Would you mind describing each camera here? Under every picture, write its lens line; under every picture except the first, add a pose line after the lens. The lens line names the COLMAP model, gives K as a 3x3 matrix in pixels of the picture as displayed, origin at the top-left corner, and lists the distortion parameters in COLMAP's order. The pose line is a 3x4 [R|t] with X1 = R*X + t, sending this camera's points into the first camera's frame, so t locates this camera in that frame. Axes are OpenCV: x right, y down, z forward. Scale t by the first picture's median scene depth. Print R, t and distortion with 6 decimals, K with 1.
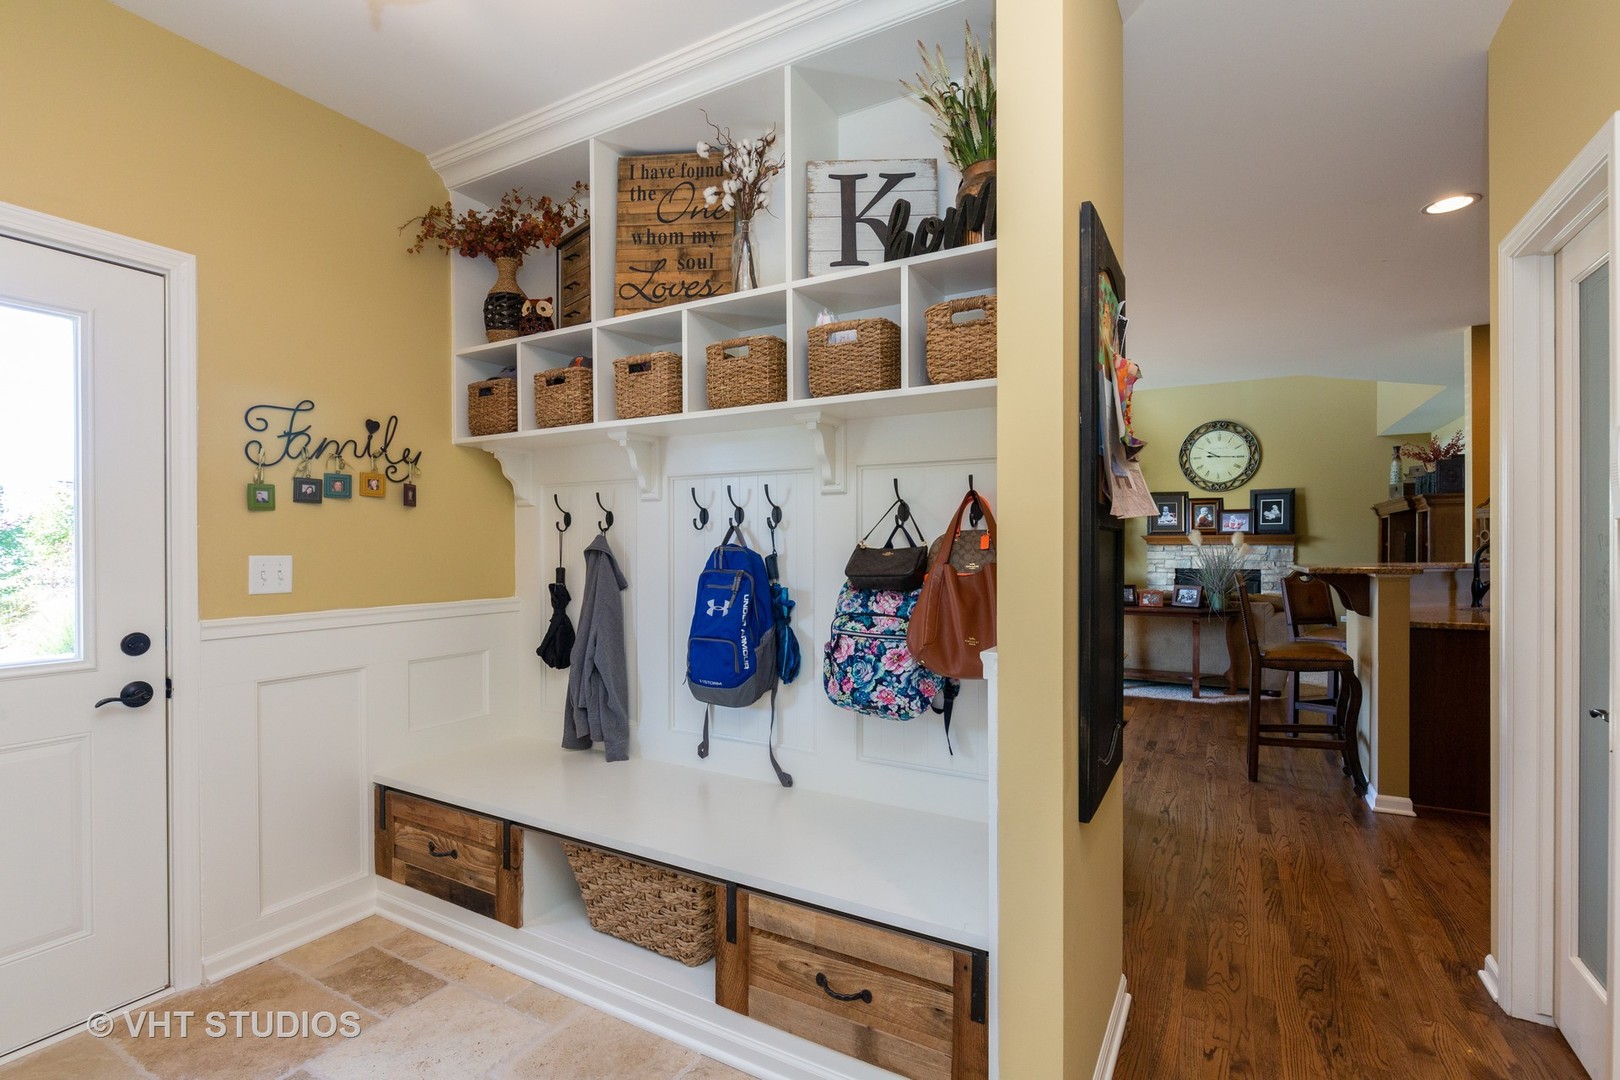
lens RADIAL K [[769.0, 0, 810.0], [0, 769.0, 540.0], [0, 0, 1]] dist [-0.002223, -0.001328]
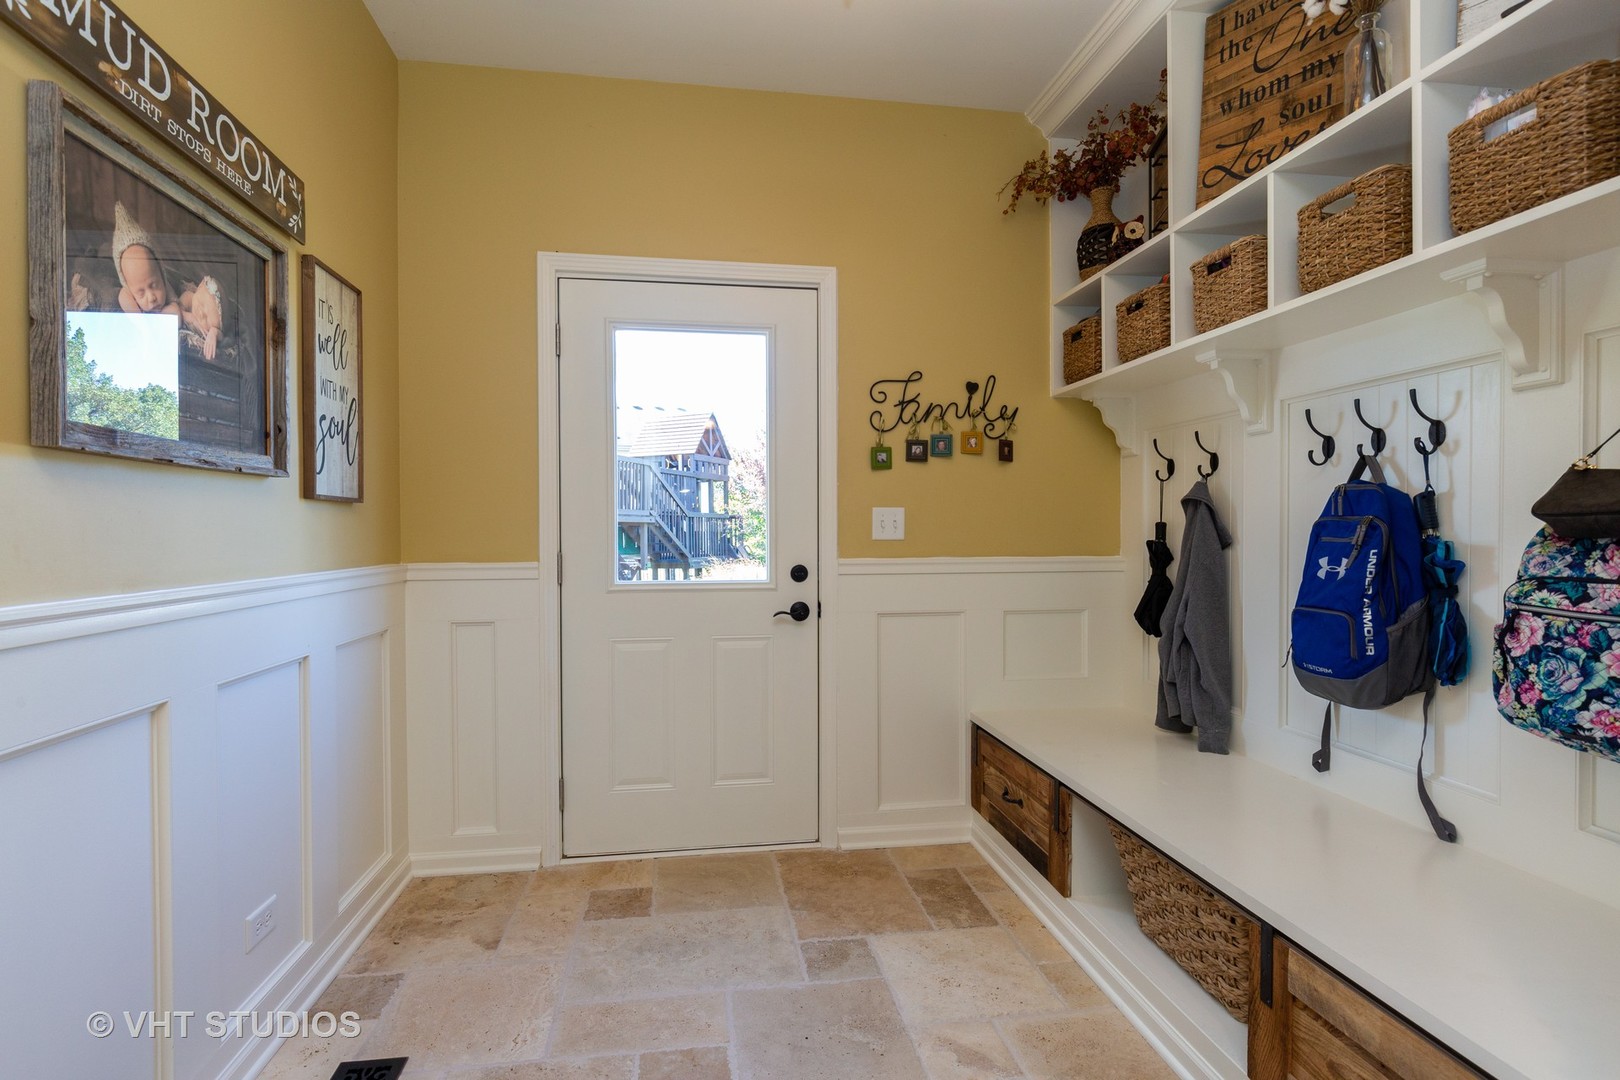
lens RADIAL K [[805.6, 0, 810.0], [0, 805.6, 540.0], [0, 0, 1]] dist [-0.003481, -0.001089]
pose [[0.604245, 0.005239, -0.796781, 0.192767], [0.003681, 0.999949, 0.009366, 0.053725], [0.796790, -0.008592, 0.604195, 0.147564]]
